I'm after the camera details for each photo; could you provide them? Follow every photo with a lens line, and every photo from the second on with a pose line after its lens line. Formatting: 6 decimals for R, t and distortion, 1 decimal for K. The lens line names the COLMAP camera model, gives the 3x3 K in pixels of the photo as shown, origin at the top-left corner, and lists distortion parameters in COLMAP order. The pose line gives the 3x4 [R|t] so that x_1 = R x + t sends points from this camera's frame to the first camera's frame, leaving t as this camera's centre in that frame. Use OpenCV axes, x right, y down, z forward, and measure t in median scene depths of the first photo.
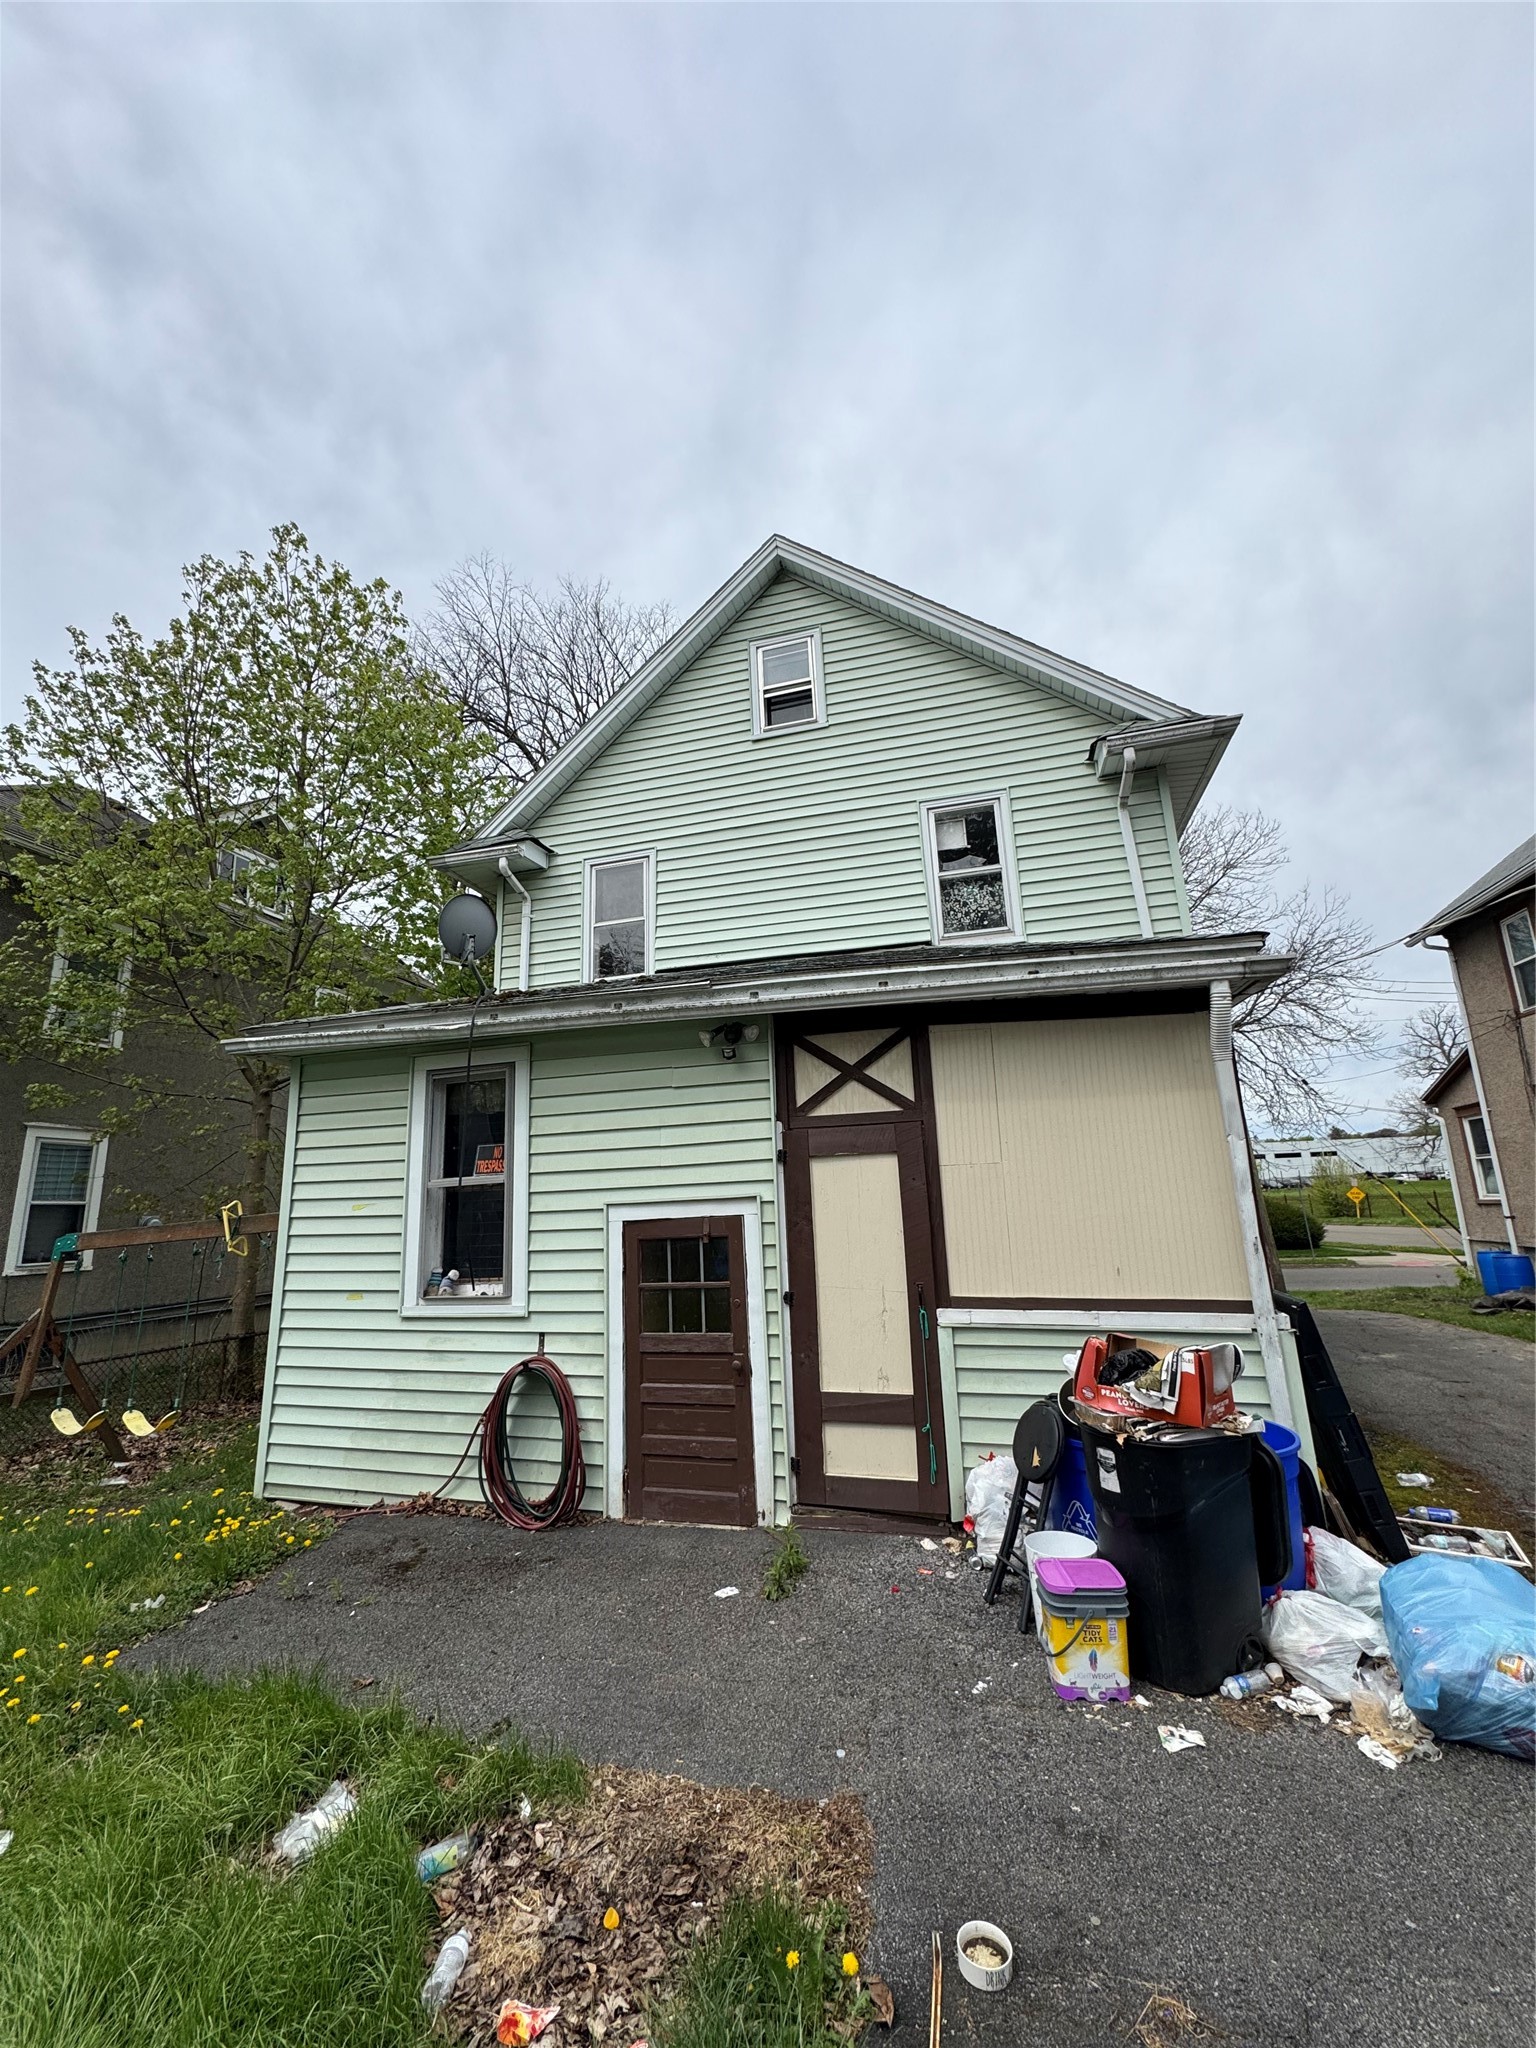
lens RADIAL K [[805.7, 0, 768.0], [0, 805.7, 1024.0], [0, 0, 1]] dist [-0.000185, 0.000038]
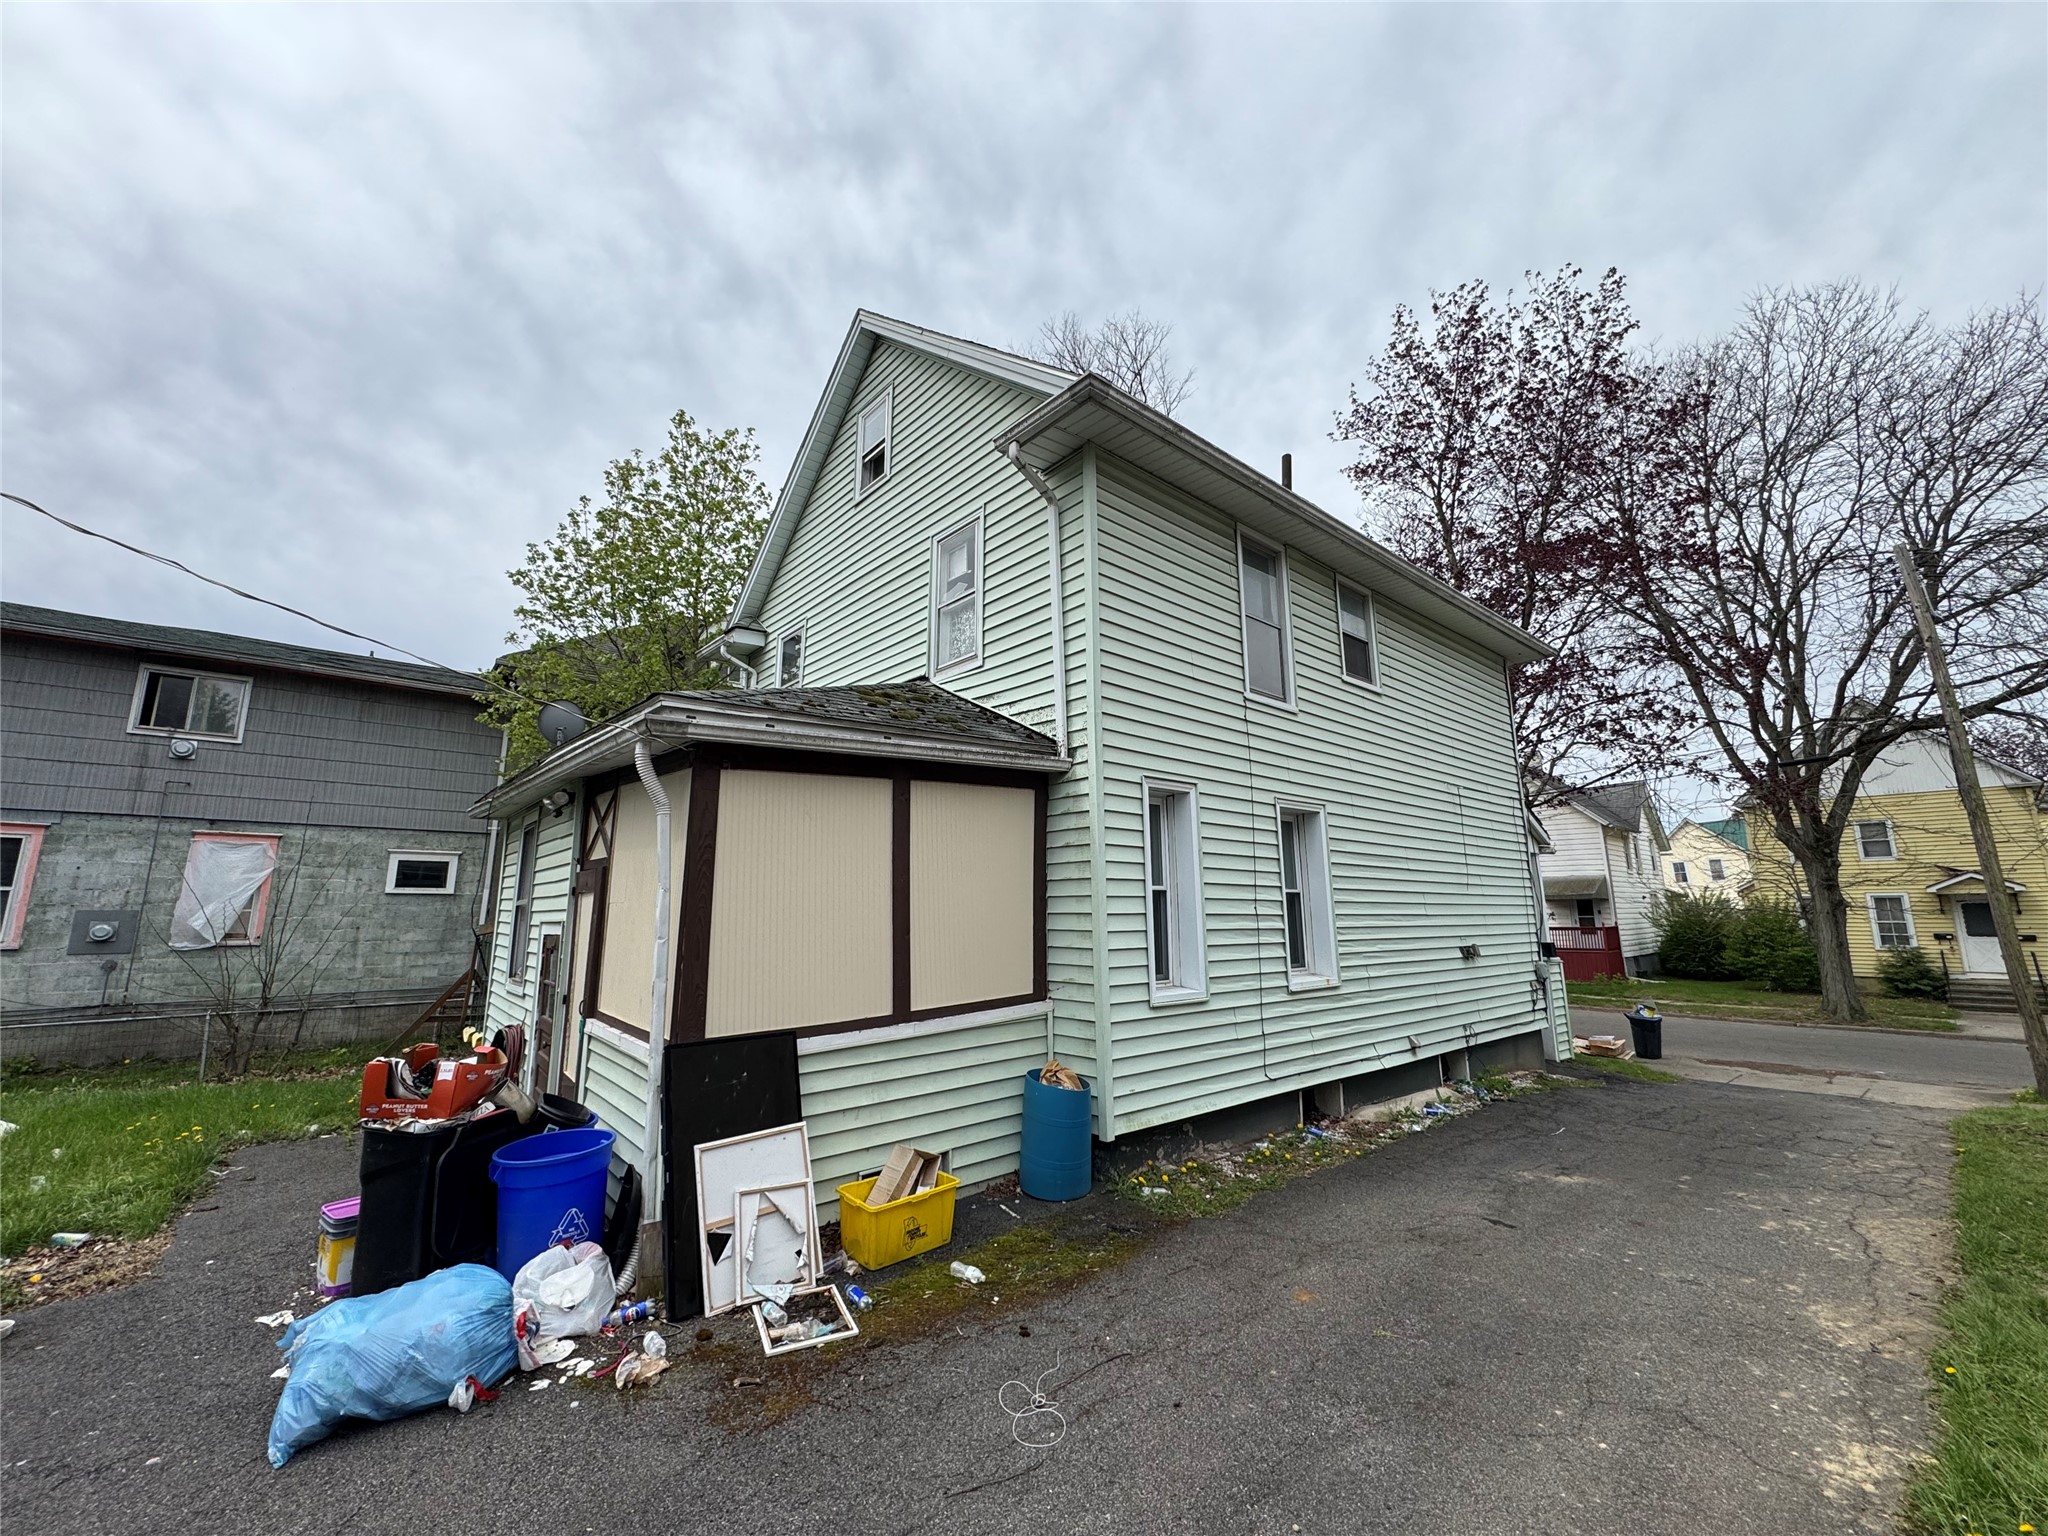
lens RADIAL K [[816.1, 0, 1021.8], [0, 816.1, 759.8], [0, 0, 1]] dist [-0.000548, -0.000225]
pose [[0.828327, -0.068392, -0.556054, 0.755029], [0.086723, 0.996210, 0.006657, 0.004038], [0.553491, -0.053736, 0.831119, 0.180258]]
